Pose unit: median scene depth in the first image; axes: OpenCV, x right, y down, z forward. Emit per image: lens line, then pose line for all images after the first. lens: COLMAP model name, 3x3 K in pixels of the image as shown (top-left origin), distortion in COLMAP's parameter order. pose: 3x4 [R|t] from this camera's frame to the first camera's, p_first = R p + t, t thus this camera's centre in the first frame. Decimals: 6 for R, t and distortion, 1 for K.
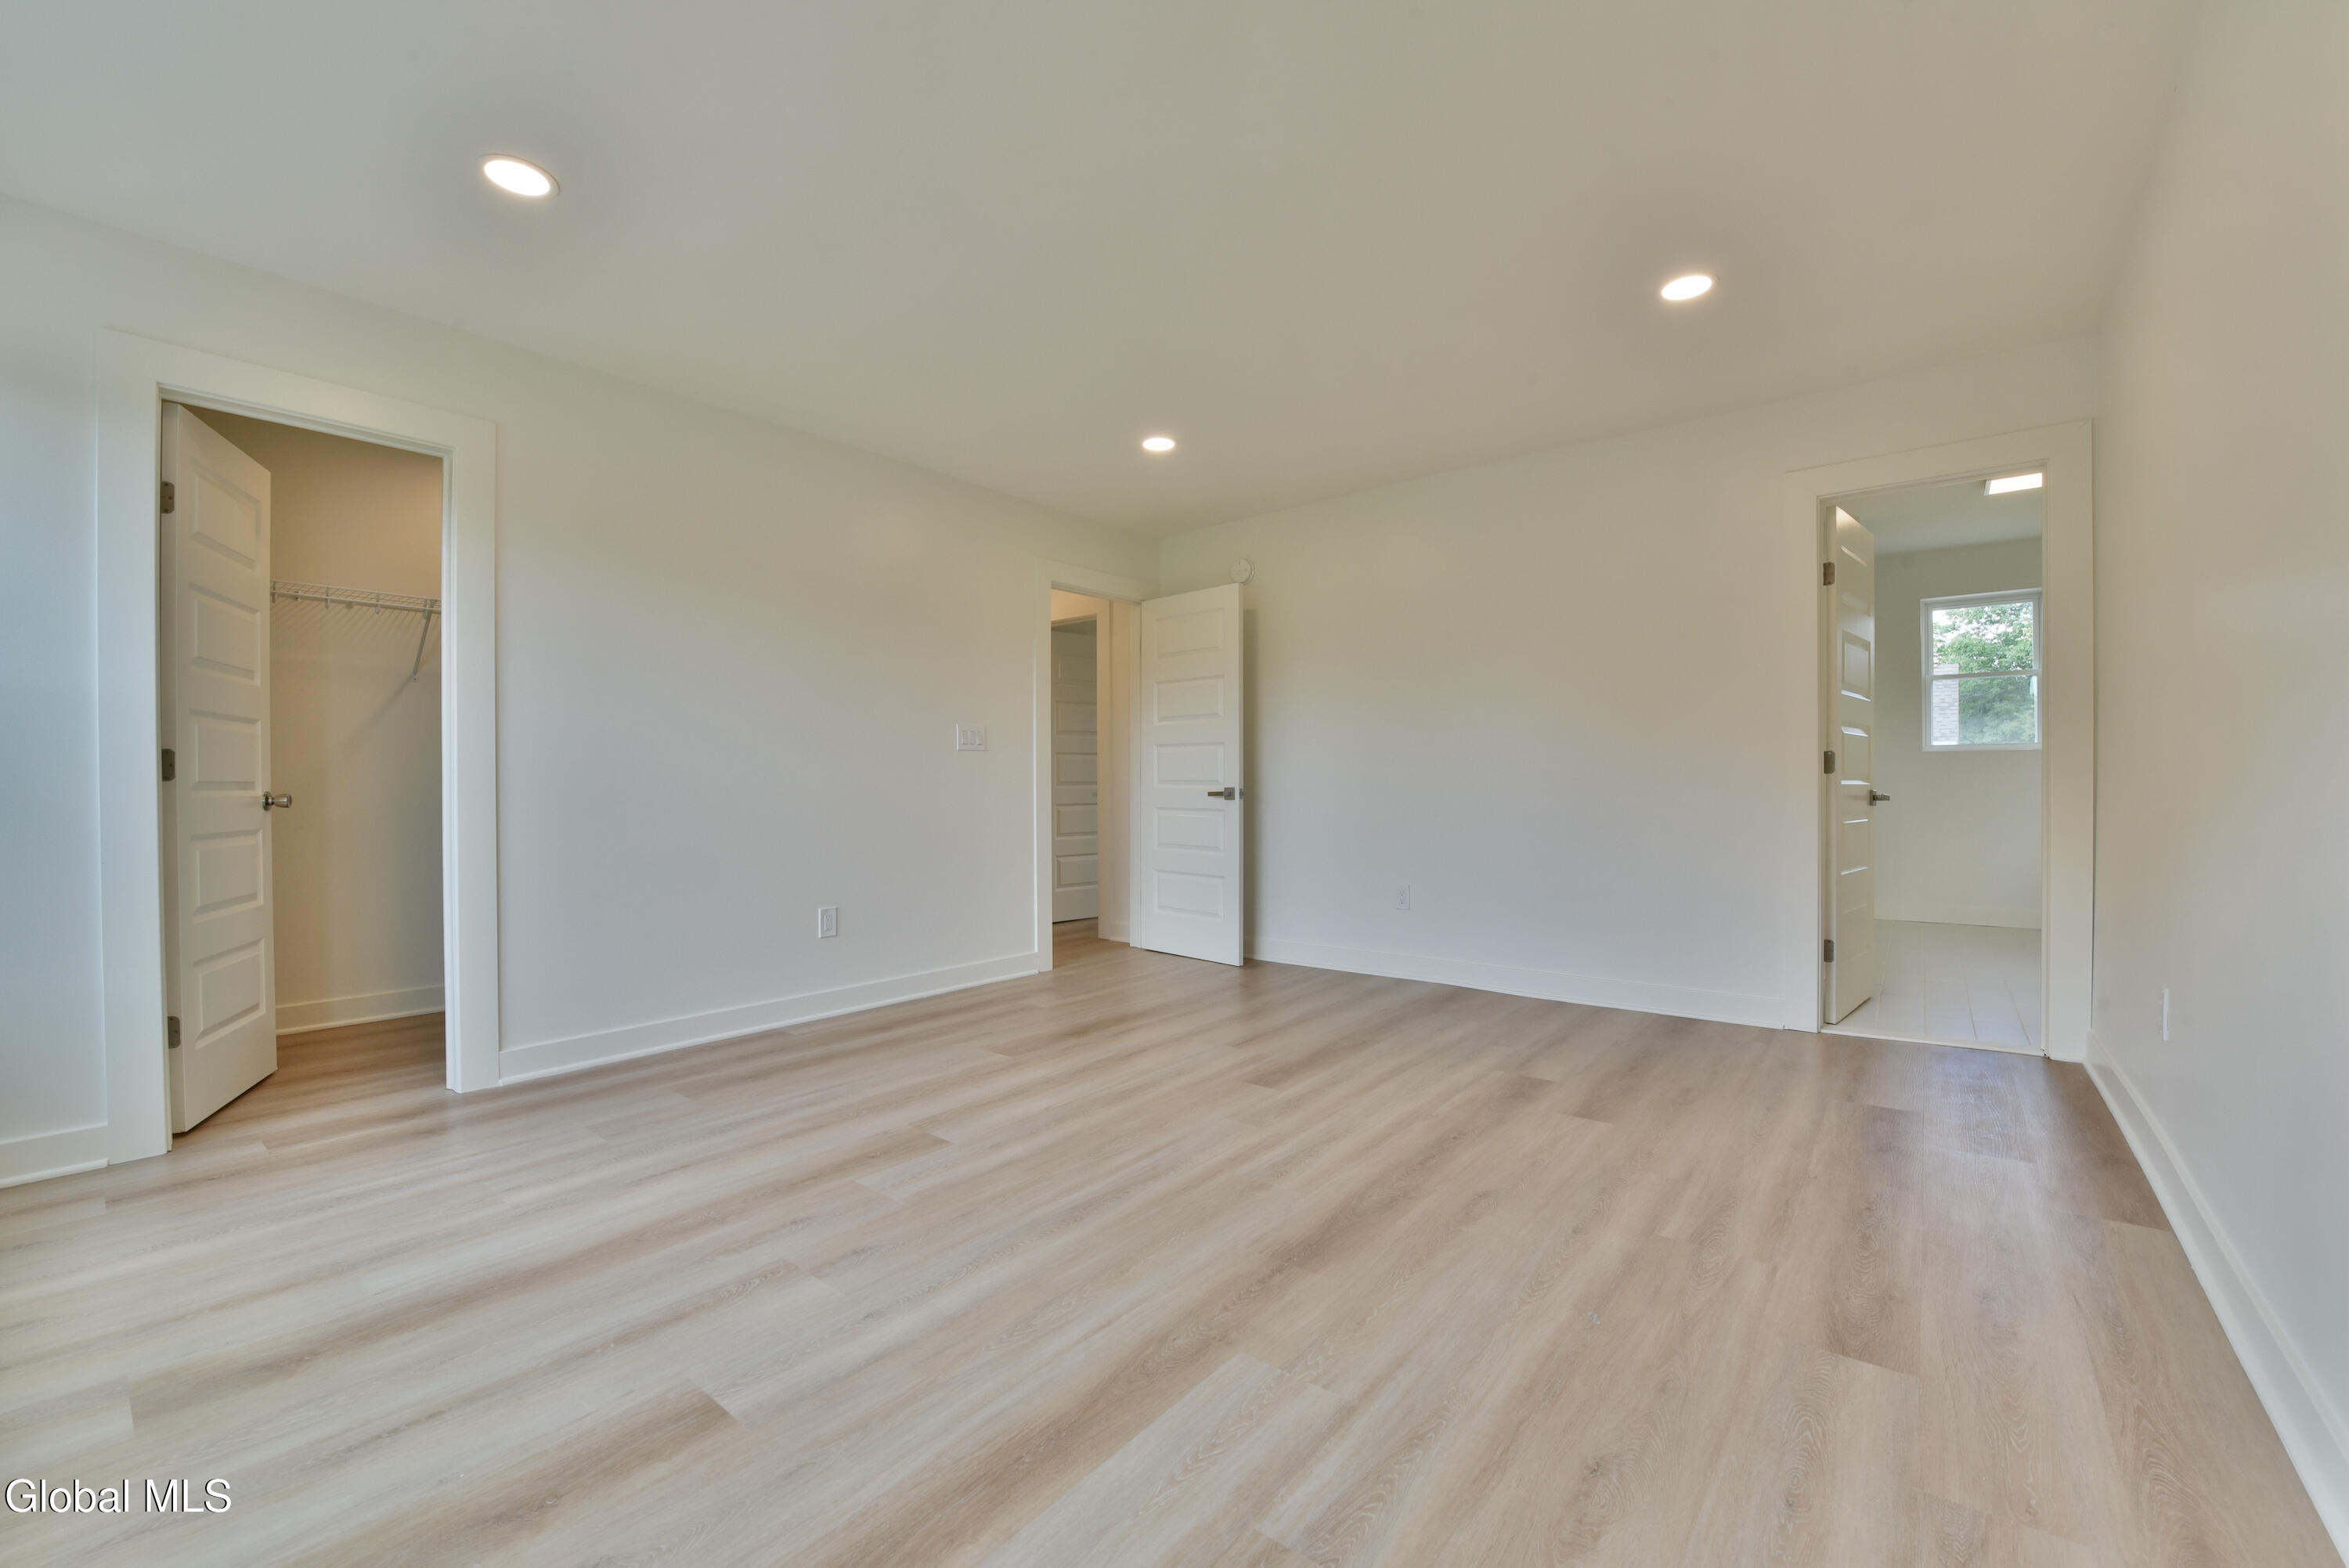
lens RADIAL K [[940.1, 0, 1174.5], [0, 940.1, 784.0], [0, 0, 1]] dist [-0.021081, 0.000105]
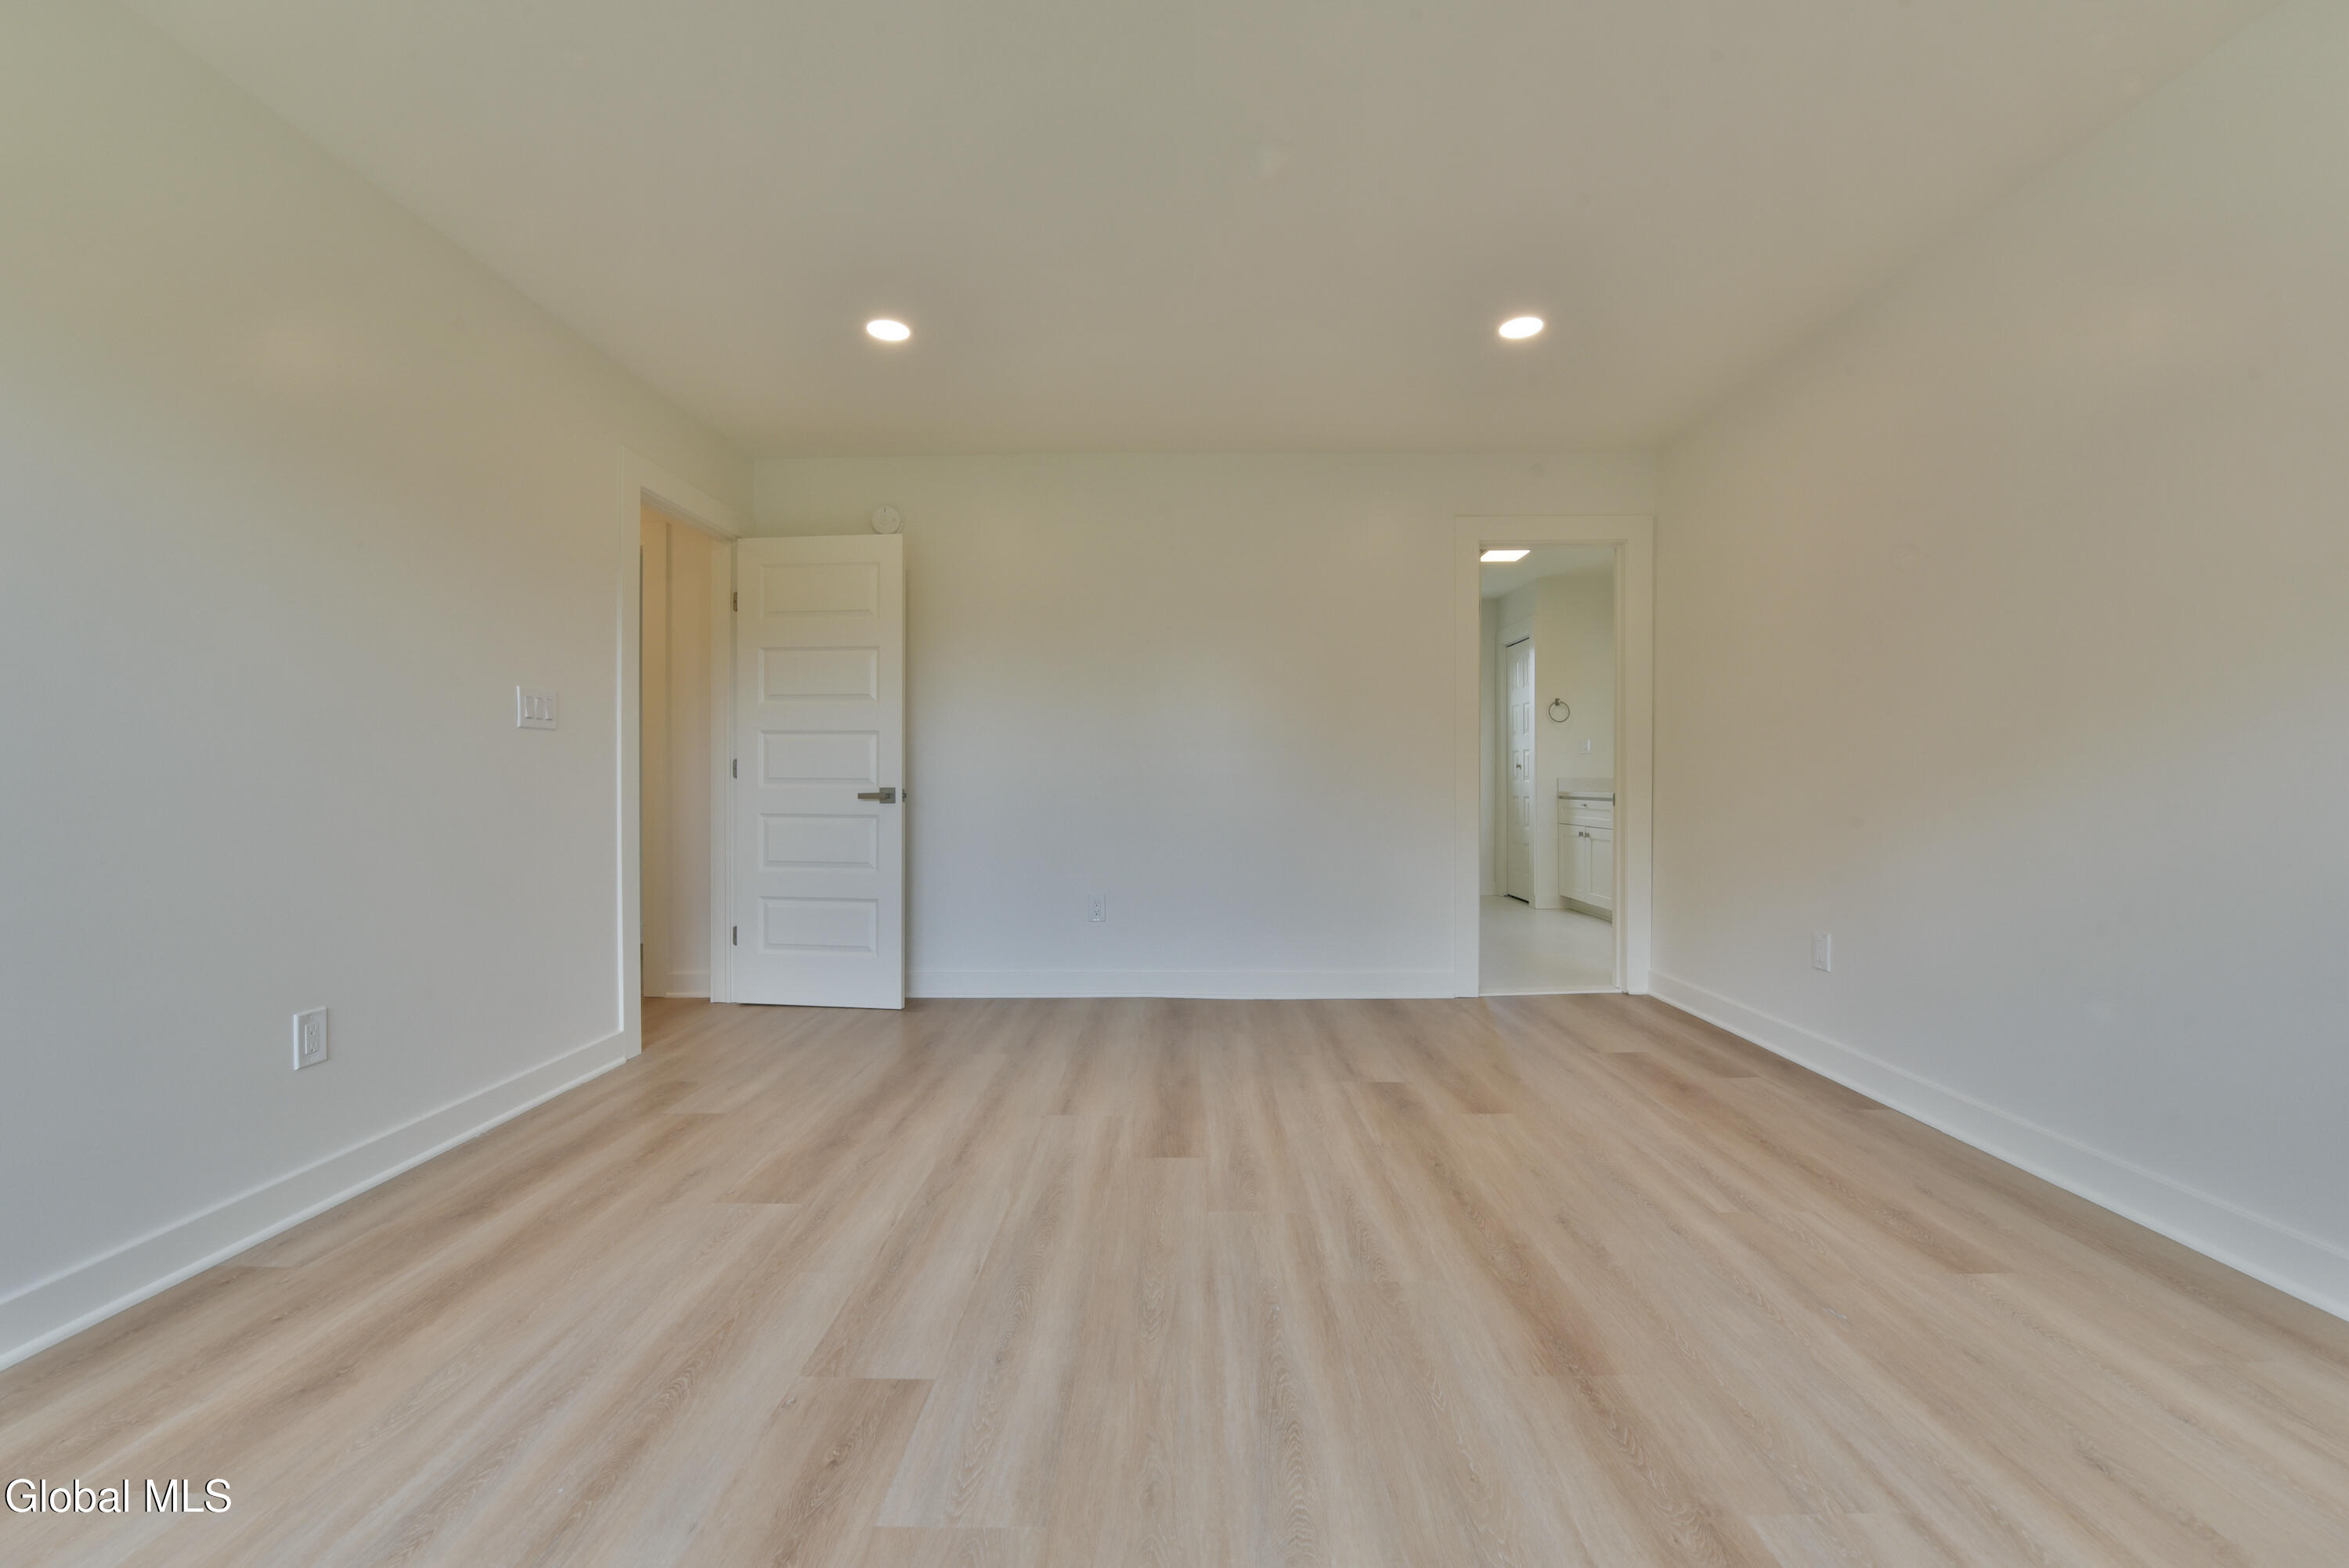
lens RADIAL K [[942.7, 0, 1174.5], [0, 942.7, 784.0], [0, 0, 1]] dist [-0.020165, -0.000438]
pose [[0.783379, 0.003435, 0.621535, -0.413971], [-0.003110, 0.999994, -0.001606, 0.001598], [-0.621537, -0.000675, 0.783385, 0.368537]]
